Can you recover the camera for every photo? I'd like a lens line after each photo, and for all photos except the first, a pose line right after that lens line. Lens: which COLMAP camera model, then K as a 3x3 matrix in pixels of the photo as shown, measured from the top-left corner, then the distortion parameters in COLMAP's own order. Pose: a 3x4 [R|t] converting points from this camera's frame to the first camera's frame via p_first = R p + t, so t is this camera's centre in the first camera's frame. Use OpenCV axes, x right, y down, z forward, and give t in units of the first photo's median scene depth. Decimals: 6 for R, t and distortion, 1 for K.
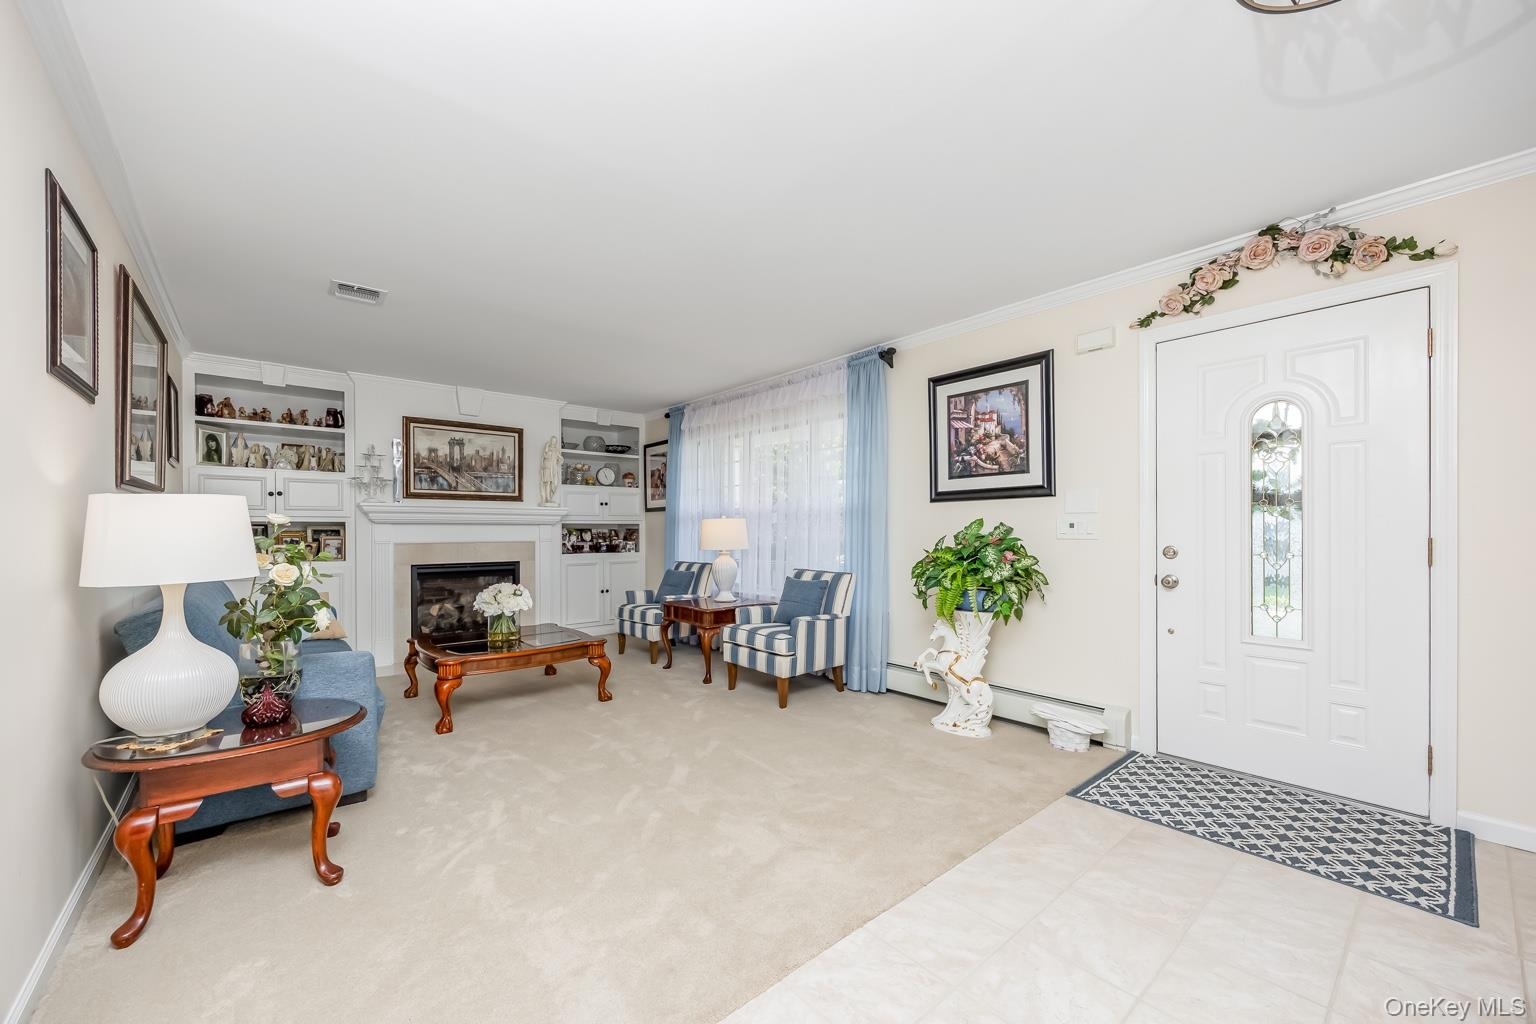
lens RADIAL K [[600.0, 0, 767.3], [0, 600.0, 529.2], [0, 0, 1]] dist [-0.002507, 0.000068]
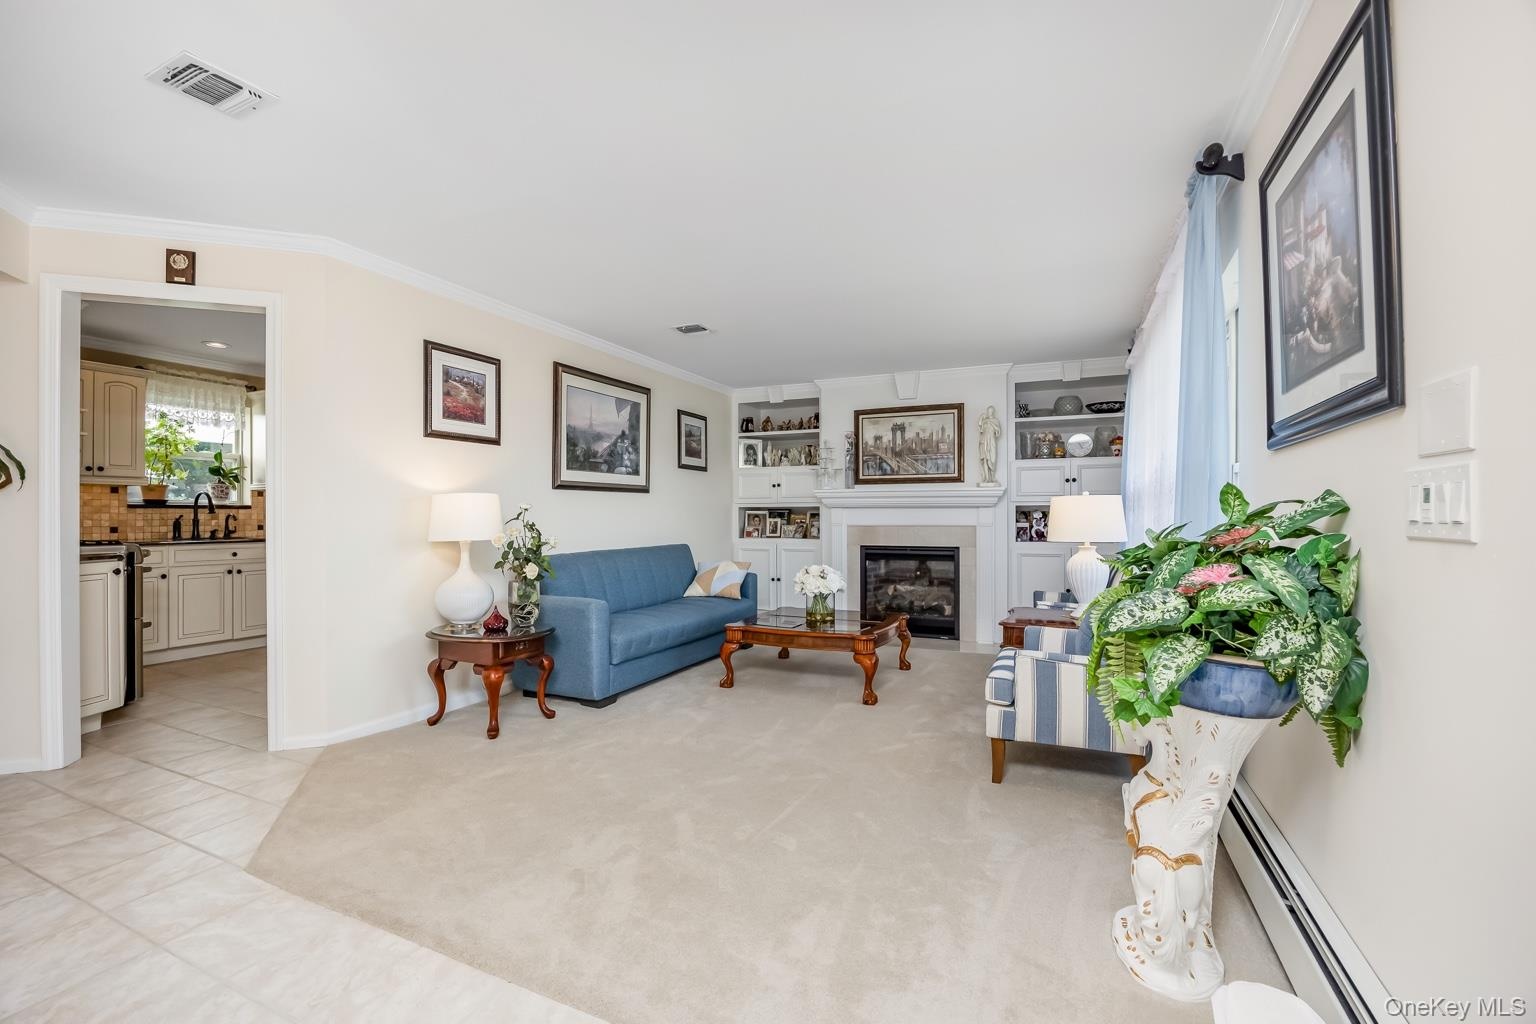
lens RADIAL K [[652.1, 0, 768.0], [0, 652.1, 512.0], [0, 0, 1]] dist [-0.002234, -0.000028]
pose [[0.428588, -0.002380, -0.903497, 0.457378], [0.000816, 0.999997, -0.002247, 0.001565], [0.903500, 0.000226, 0.428588, 0.377267]]
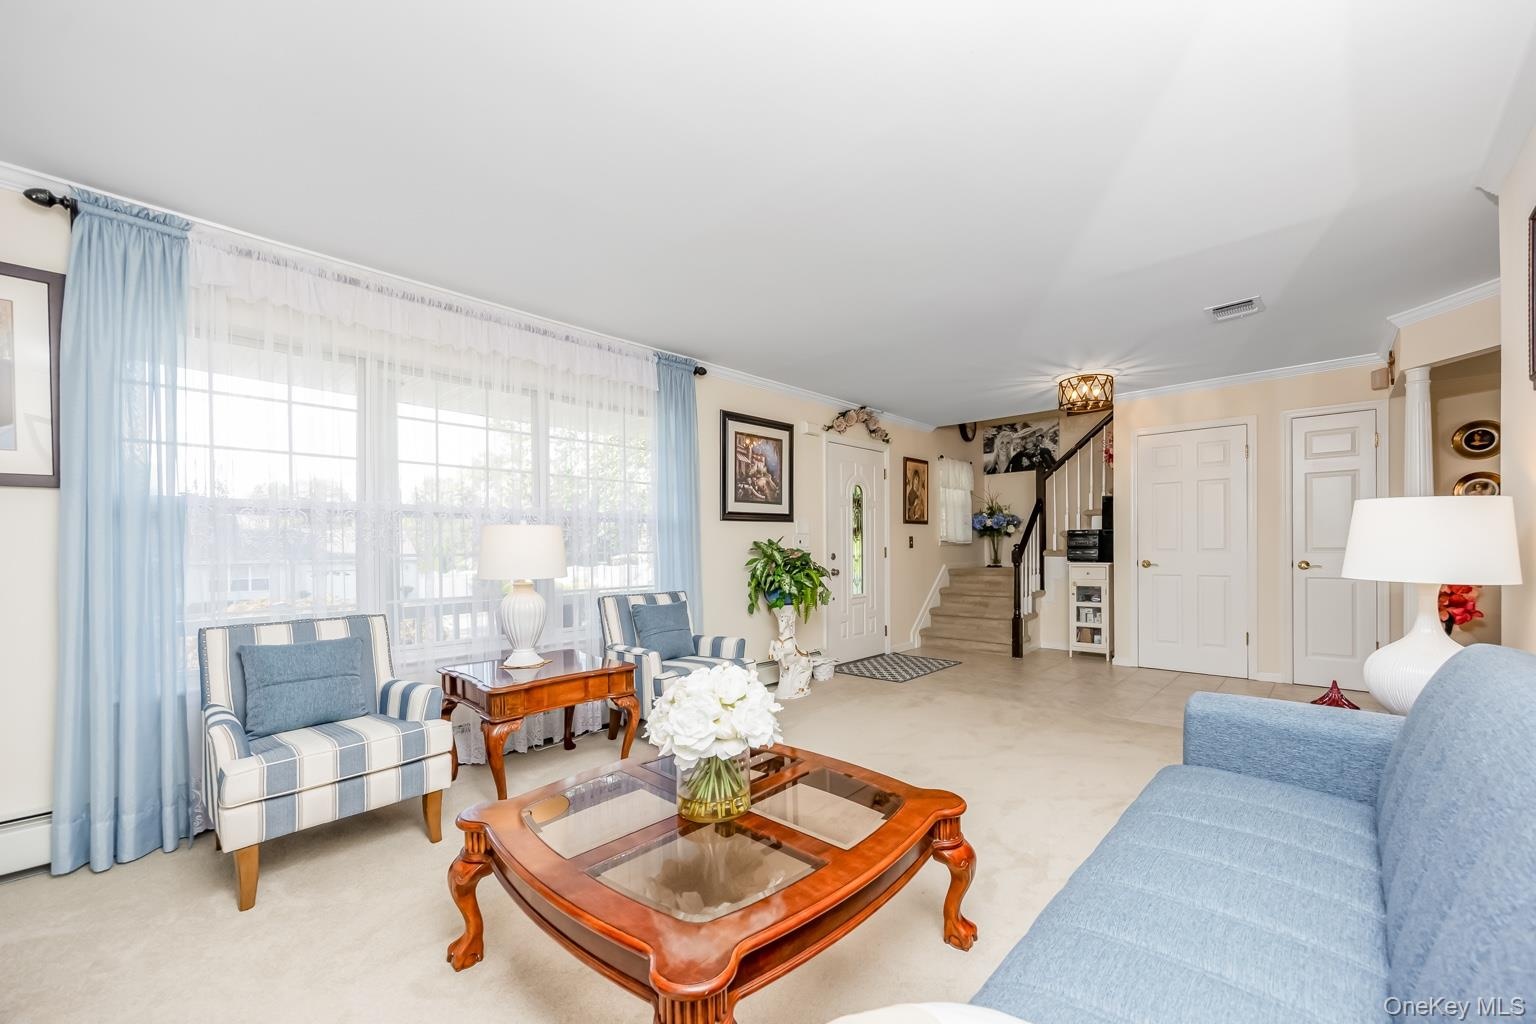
lens RADIAL K [[600.0, 0, 767.3], [0, 600.0, 529.2], [0, 0, 1]] dist [-0.002507, 0.000068]
pose [[-0.109367, 0.022438, 0.993748, -0.707058], [0.002221, 0.999748, -0.022329, -0.002434], [-0.993999, -0.000235, -0.109390, 0.861439]]
